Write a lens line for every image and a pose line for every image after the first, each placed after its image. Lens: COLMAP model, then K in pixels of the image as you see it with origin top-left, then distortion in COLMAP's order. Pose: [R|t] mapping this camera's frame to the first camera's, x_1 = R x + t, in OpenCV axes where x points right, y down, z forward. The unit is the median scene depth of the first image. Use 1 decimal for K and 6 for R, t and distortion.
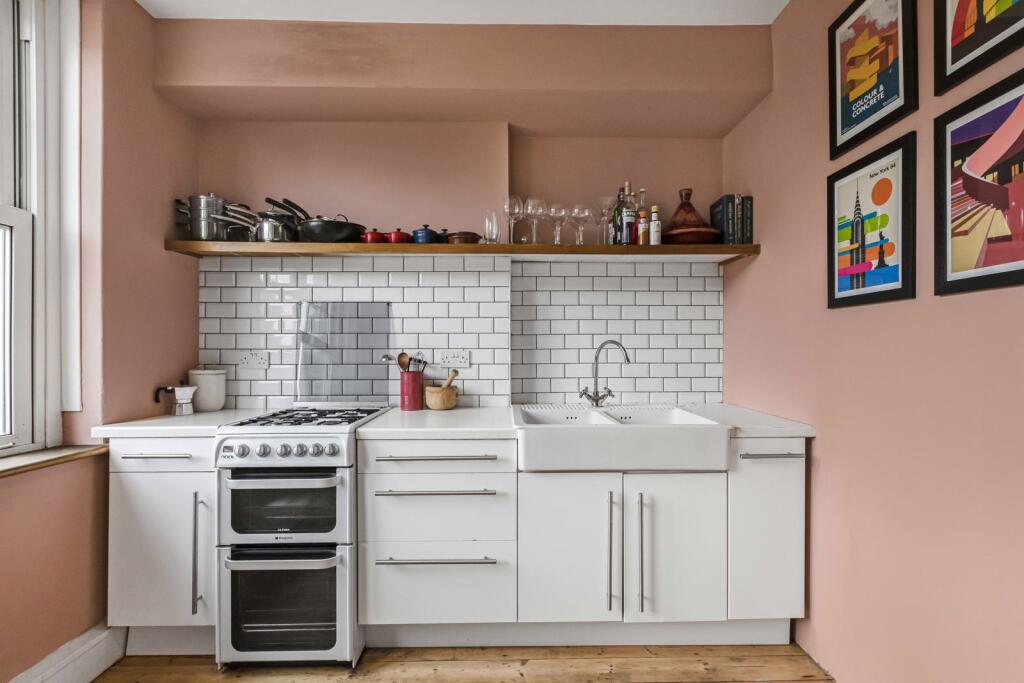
lens RADIAL K [[471.4, 0, 517.0], [0, 471.4, 350.0], [0, 0, 1]] dist [-0.002169, -0.000871]
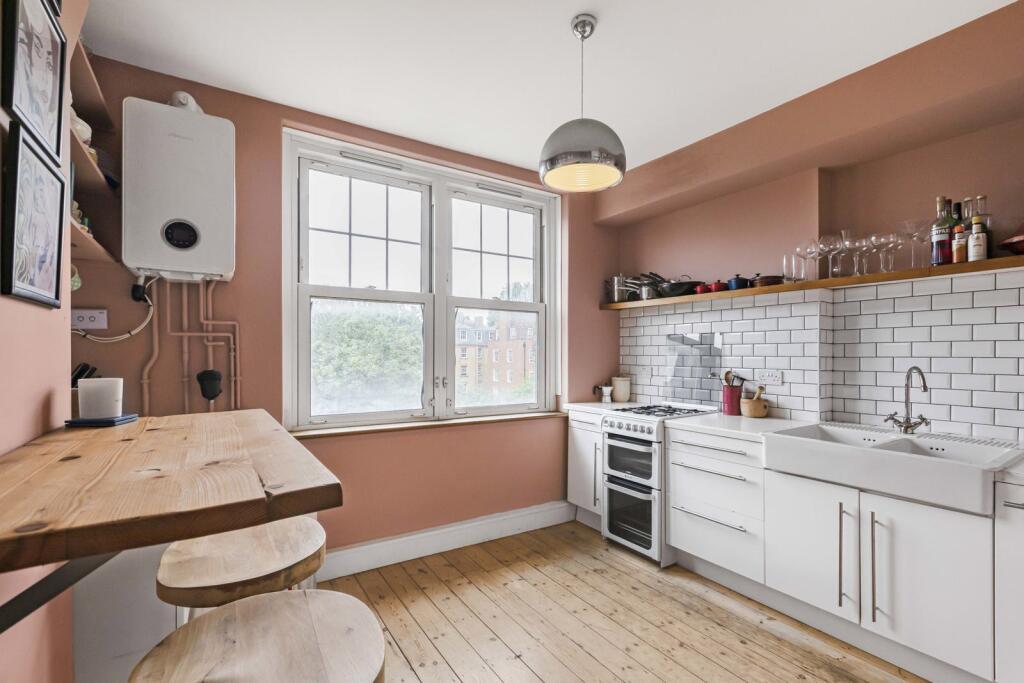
lens RADIAL K [[471.4, 0, 515.7], [0, 471.4, 348.0], [0, 0, 1]] dist [-0.002169, -0.000871]
pose [[0.521257, -0.007197, -0.853369, 0.620675], [0.001761, 0.999971, -0.007358, -0.054067], [0.853398, 0.002333, 0.521255, -0.216520]]
